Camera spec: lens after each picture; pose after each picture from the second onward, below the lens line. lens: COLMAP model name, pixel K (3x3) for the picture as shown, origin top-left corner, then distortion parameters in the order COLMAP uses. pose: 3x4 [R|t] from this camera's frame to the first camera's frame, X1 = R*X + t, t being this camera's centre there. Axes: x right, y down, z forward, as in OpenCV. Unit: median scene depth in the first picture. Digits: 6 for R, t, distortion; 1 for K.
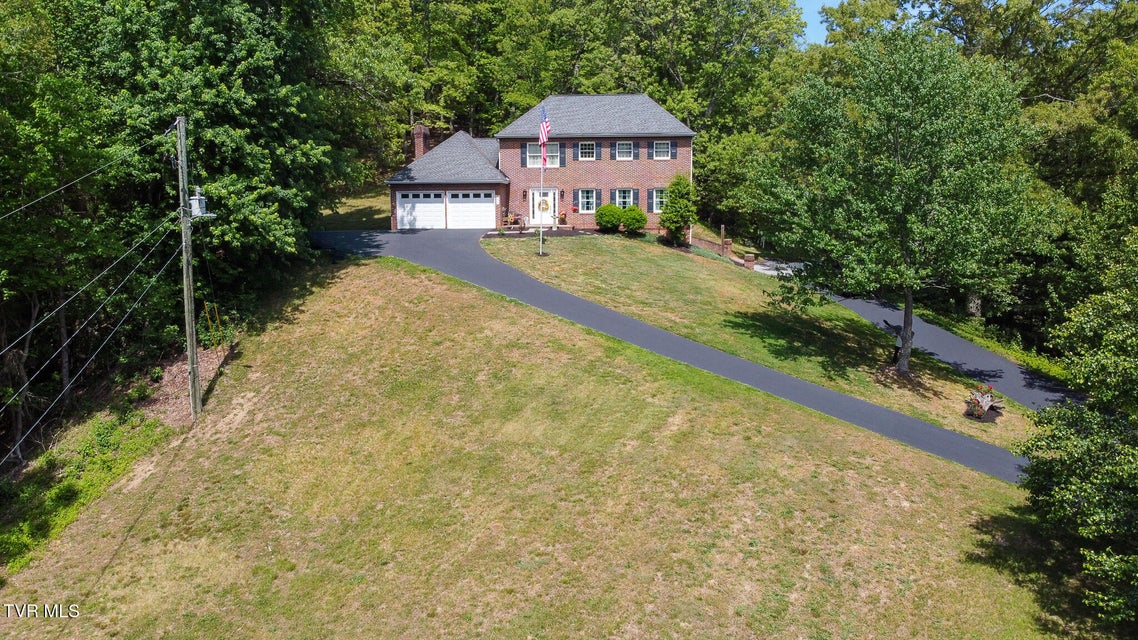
lens RADIAL K [[859.2, 0, 559.7], [0, 859.2, 321.8], [0, 0, 1]] dist [-0.004095, 0.002931]
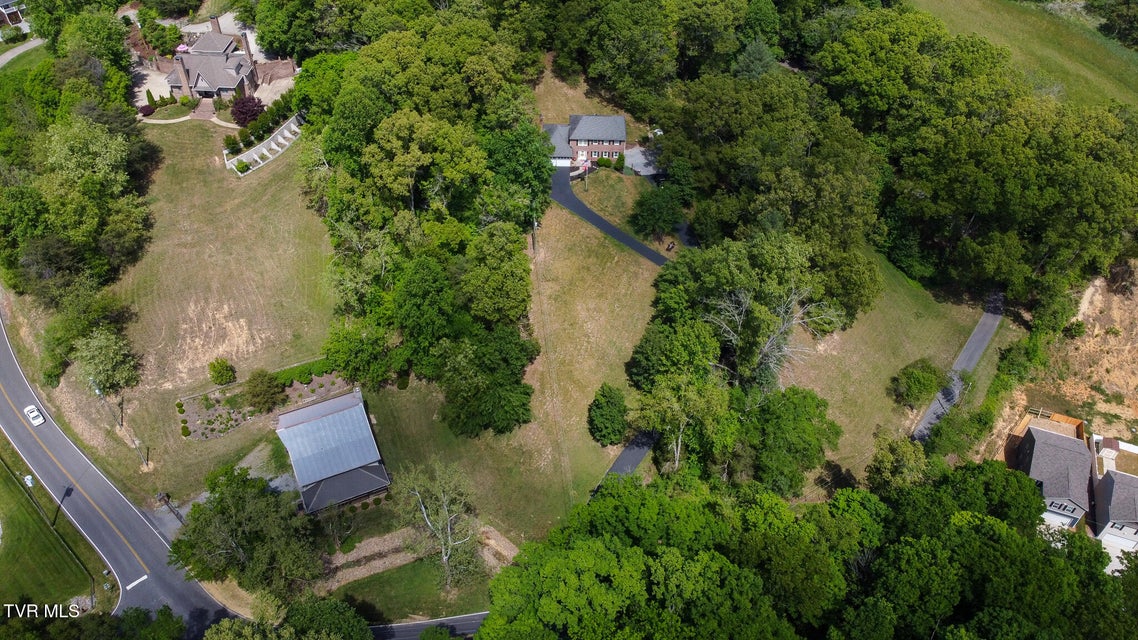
lens RADIAL K [[859.2, 0, 566.4], [0, 859.2, 317.2], [0, 0, 1]] dist [-0.004095, 0.002931]
pose [[0.997447, -0.033010, 0.063316, -0.529809], [-0.009790, 0.815129, 0.579196, -2.626150], [-0.070730, -0.578338, 0.812725, -3.594449]]
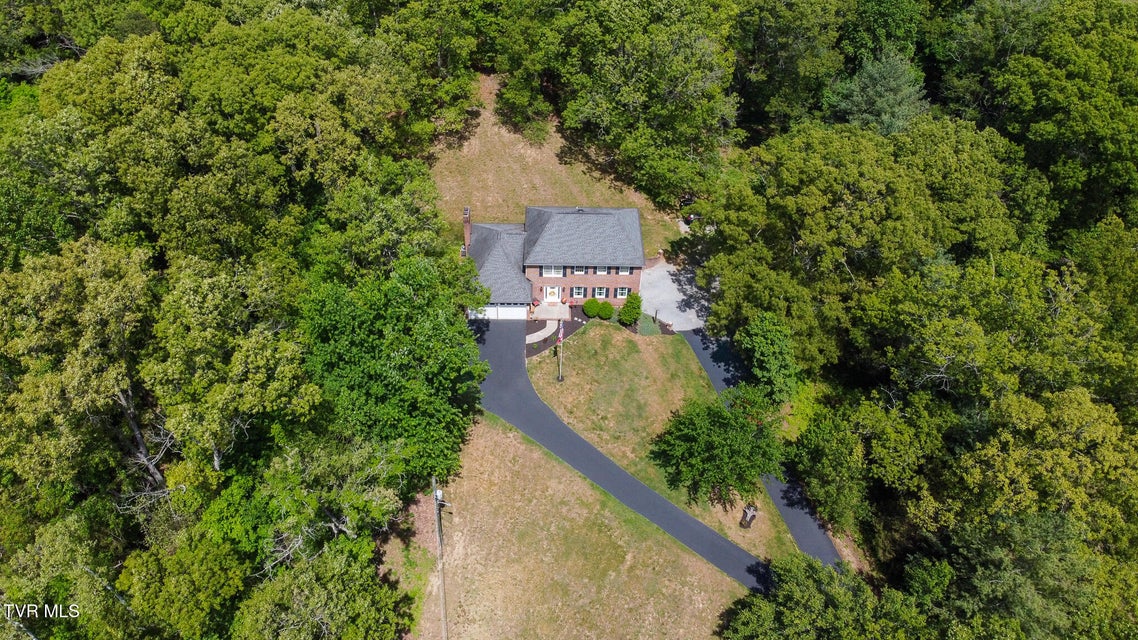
lens RADIAL K [[859.2, 0, 570.3], [0, 859.2, 316.9], [0, 0, 1]] dist [-0.004095, 0.002931]
pose [[0.995522, -0.040980, 0.085181, -0.208196], [-0.015289, 0.819467, 0.572923, -1.715603], [-0.093281, -0.571660, 0.815171, -0.642166]]
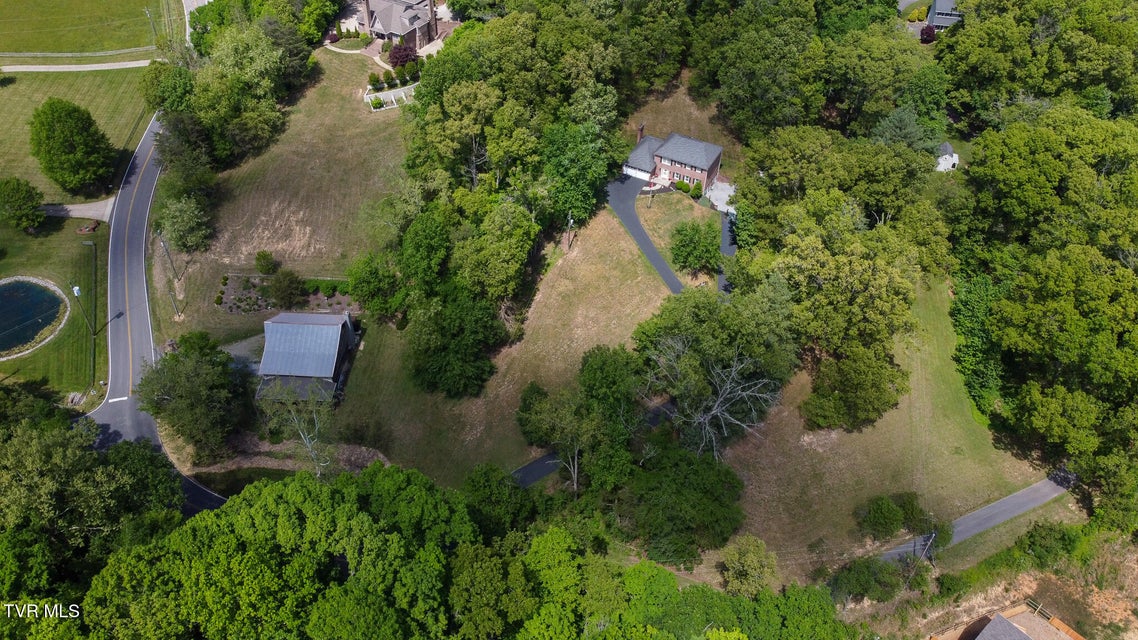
lens RADIAL K [[859.2, 0, 563.6], [0, 859.2, 316.9], [0, 0, 1]] dist [-0.004095, 0.002931]
pose [[0.916686, 0.290703, -0.274188, 1.166575], [-0.081230, 0.807370, 0.584427, -2.673614], [0.391266, -0.513464, 0.763719, -3.377909]]
